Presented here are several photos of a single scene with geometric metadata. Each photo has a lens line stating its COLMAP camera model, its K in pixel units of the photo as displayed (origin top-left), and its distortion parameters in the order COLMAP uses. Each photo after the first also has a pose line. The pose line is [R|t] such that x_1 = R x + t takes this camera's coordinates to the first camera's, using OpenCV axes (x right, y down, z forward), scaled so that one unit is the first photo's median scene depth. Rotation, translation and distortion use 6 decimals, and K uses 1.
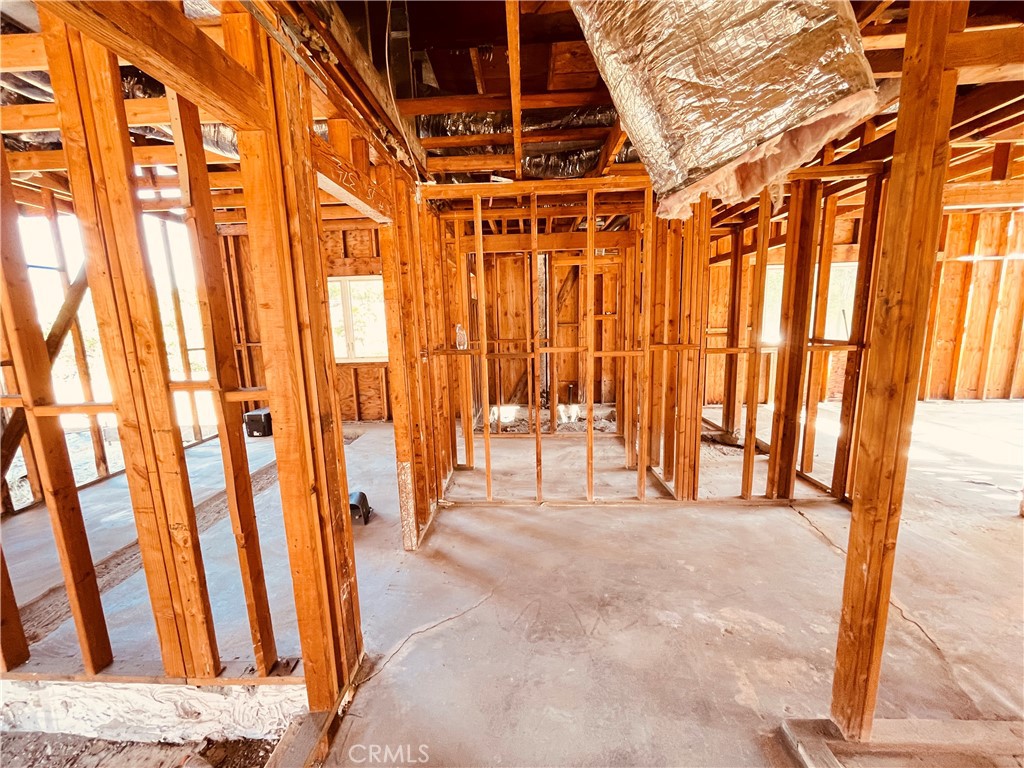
lens RADIAL K [[411.1, 0, 506.0], [0, 411.1, 385.2], [0, 0, 1]] dist [-0.001481, 0.000475]
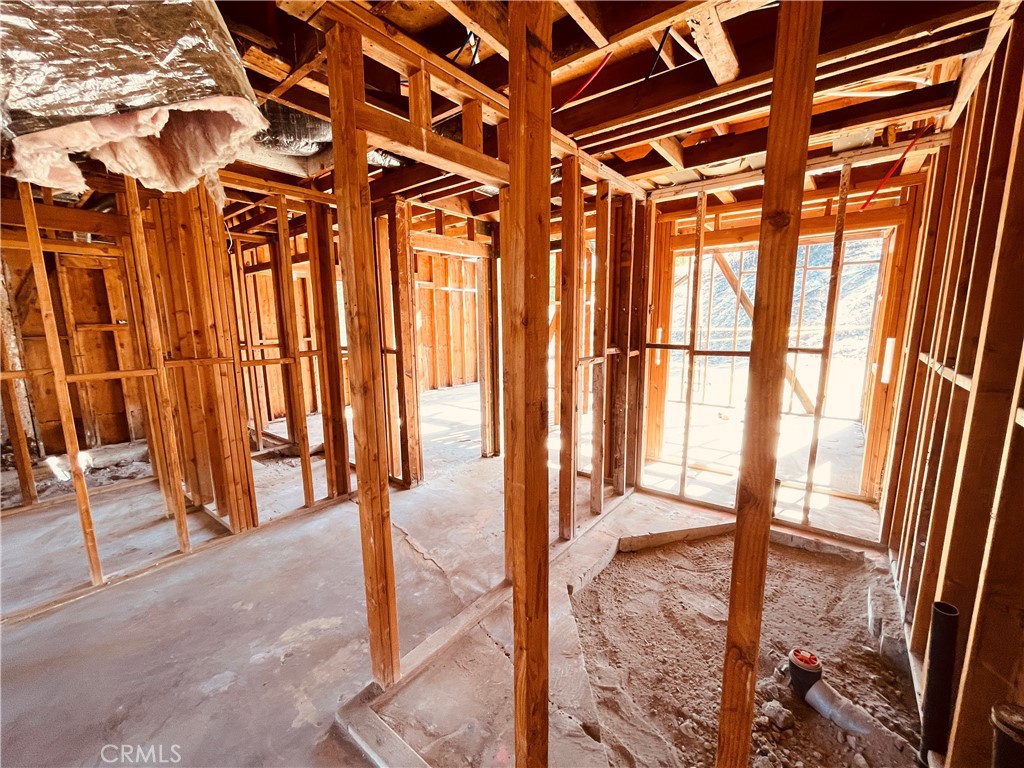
lens RADIAL K [[411.1, 0, 506.0], [0, 411.1, 385.2], [0, 0, 1]] dist [-0.001481, 0.000475]
pose [[0.588614, -0.106576, 0.801359, 0.104347], [0.128994, 0.990953, 0.037043, 0.006574], [-0.798057, 0.081567, 0.597036, -0.016650]]
